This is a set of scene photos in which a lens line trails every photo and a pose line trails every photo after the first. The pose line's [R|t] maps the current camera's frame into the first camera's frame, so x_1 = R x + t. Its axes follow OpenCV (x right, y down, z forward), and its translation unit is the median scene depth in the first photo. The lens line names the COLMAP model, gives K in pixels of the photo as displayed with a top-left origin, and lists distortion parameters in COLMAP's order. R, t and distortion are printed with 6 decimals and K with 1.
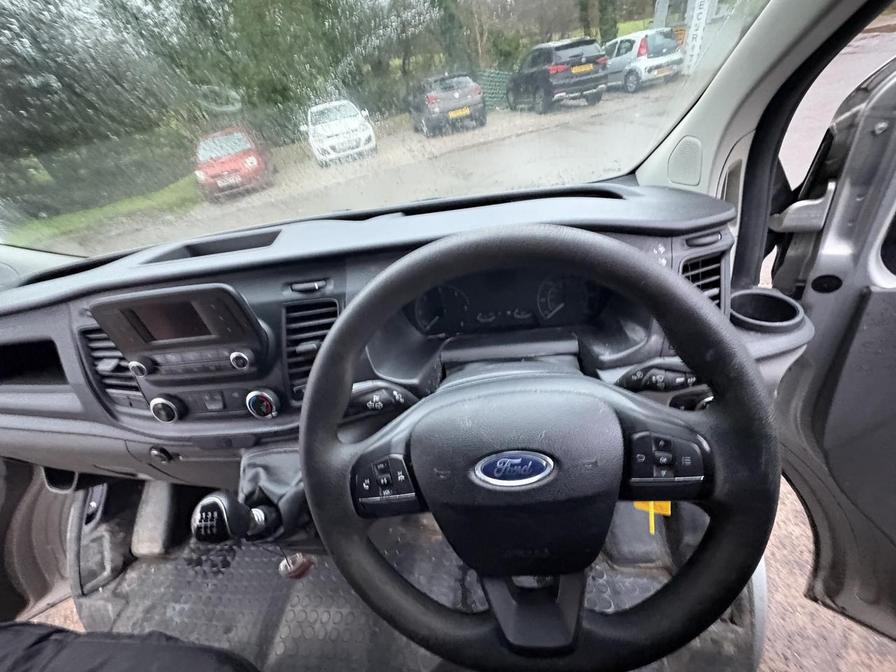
lens RADIAL K [[354.9, 0, 447.6], [0, 354.9, 338.3], [0, 0, 1]] dist [0.001874, -0.001185]
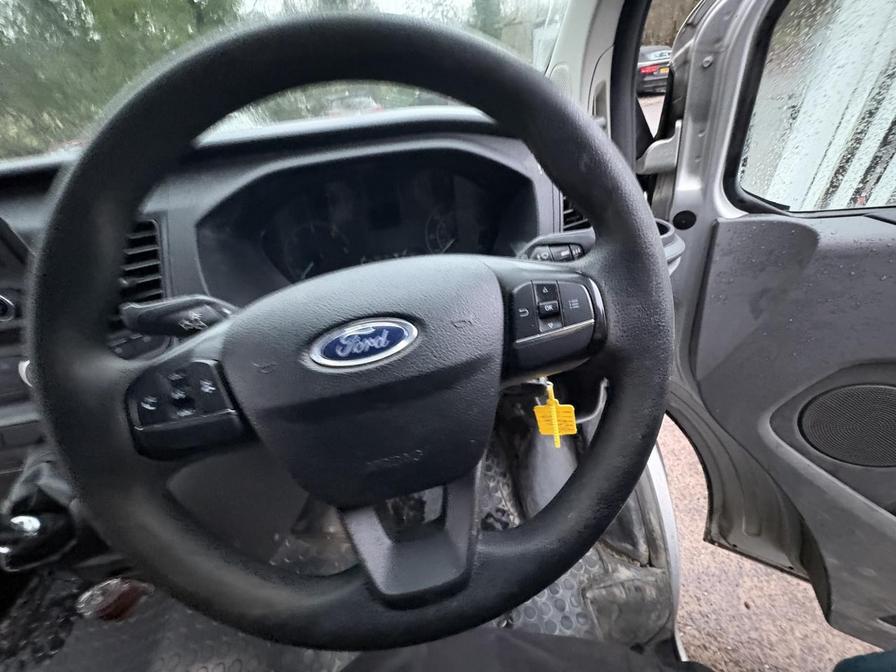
lens RADIAL K [[354.9, 0, 448.2], [0, 354.9, 333.7], [0, 0, 1]] dist [0.001874, -0.001185]
pose [[0.972908, -0.078676, 0.217392, 0.091988], [0.092103, 0.994374, -0.052324, 0.186417], [-0.212052, 0.070929, 0.974681, 0.114021]]
